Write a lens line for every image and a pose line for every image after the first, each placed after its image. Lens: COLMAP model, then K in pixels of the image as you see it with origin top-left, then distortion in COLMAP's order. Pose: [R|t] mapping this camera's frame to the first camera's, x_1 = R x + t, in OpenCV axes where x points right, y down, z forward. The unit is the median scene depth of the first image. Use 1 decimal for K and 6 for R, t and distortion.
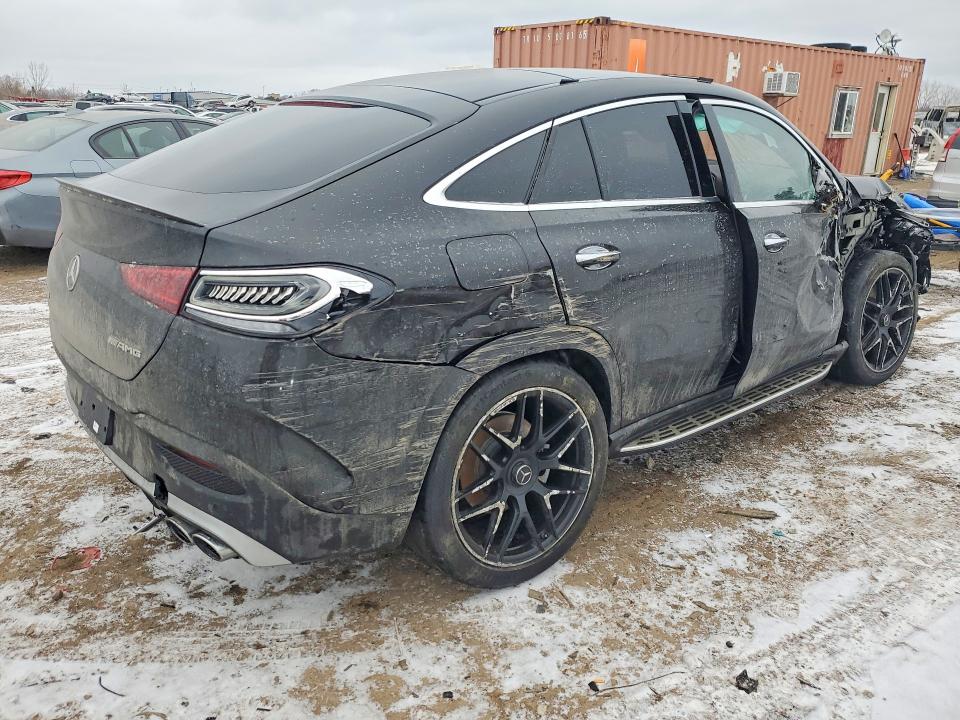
lens RADIAL K [[705.1, 0, 481.5], [0, 705.1, 362.0], [0, 0, 1]] dist [0.001232, 0.008910]
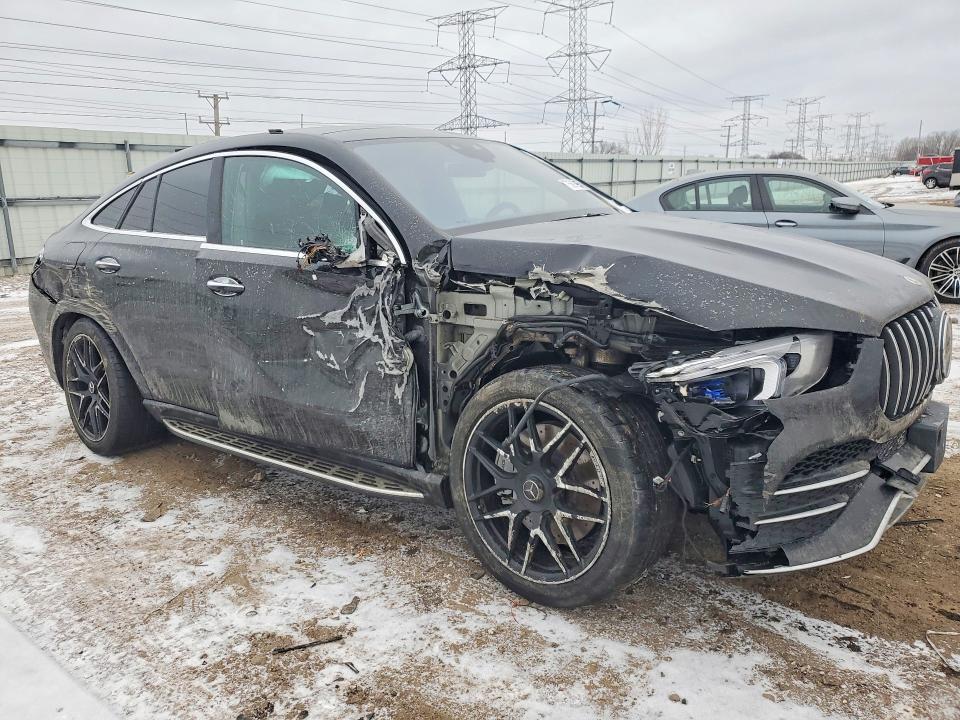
lens RADIAL K [[705.1, 0, 486.4], [0, 705.1, 362.7], [0, 0, 1]] dist [0.001232, 0.008910]
pose [[0.253566, 0.213548, -0.943452, 1.536165], [-0.277487, 0.950394, 0.140541, -0.329882], [0.926664, 0.226159, 0.300244, 1.081605]]
